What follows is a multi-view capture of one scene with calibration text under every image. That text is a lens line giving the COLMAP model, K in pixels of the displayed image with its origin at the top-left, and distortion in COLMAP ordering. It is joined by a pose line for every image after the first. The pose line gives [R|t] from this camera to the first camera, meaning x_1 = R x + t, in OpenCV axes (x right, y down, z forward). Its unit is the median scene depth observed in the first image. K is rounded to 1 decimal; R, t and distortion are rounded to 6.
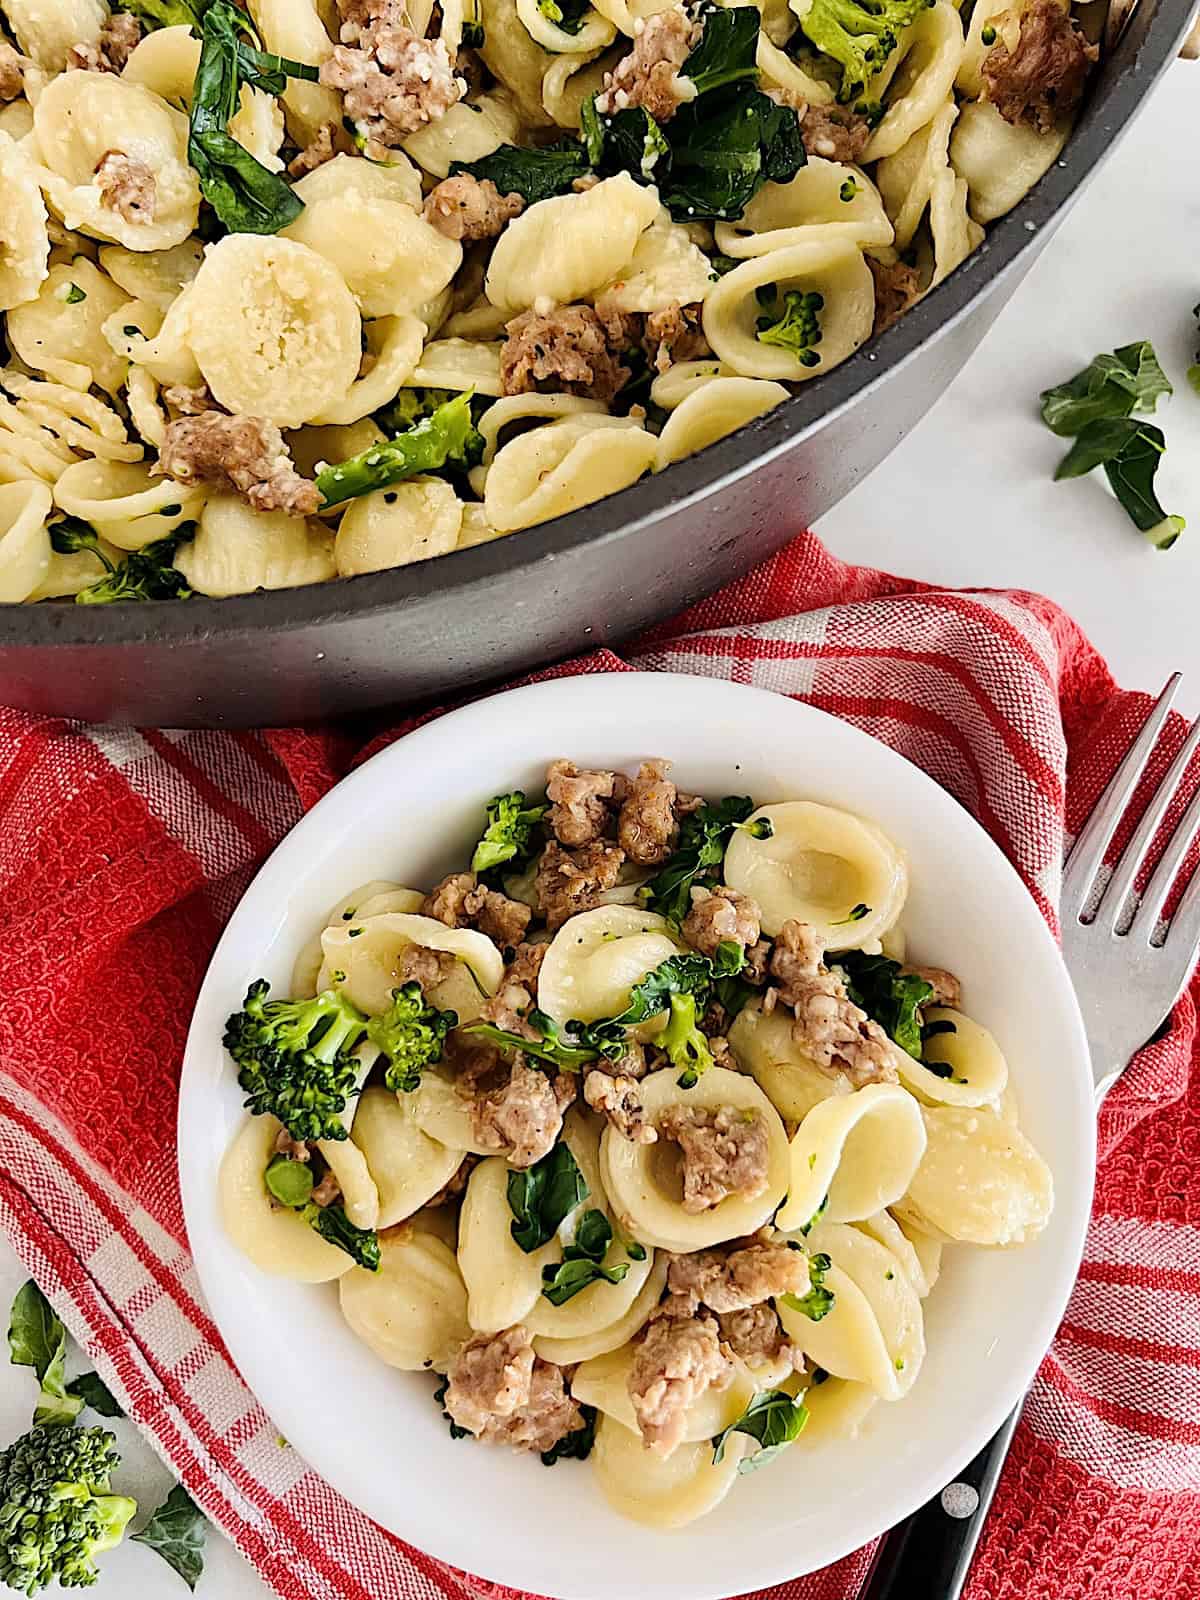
lens RADIAL K [[1262.1, 0, 600.0], [0, 1262.1, 800.0], [0, 0, 1]] dist [-0.002692, -0.008183]
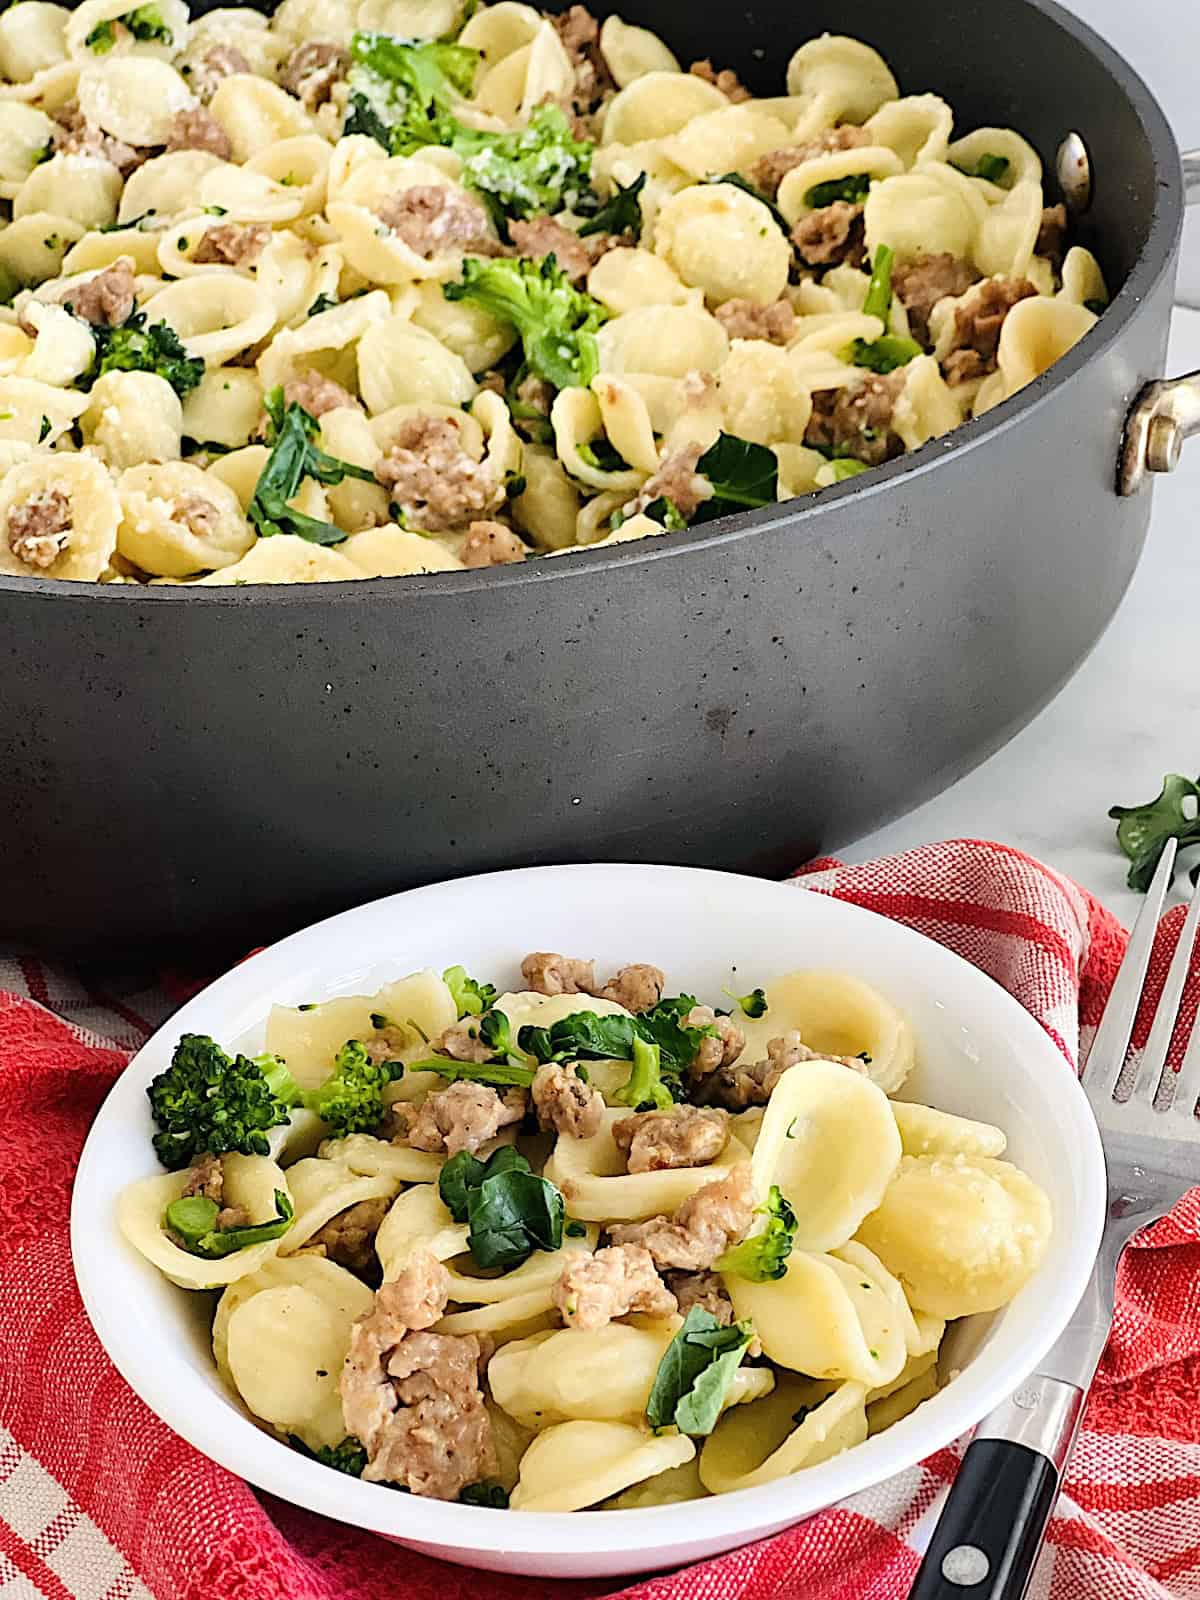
lens RADIAL K [[3557.1, 0, 600.0], [0, 3557.1, 800.0], [0, 0, 1]] dist [-0.102700, 0.100672]
pose [[0.996612, 0.015279, -0.080820, 0.237788], [-0.070654, 0.662076, -0.746099, 1.975118], [0.042109, 0.749281, 0.660912, -0.863368]]
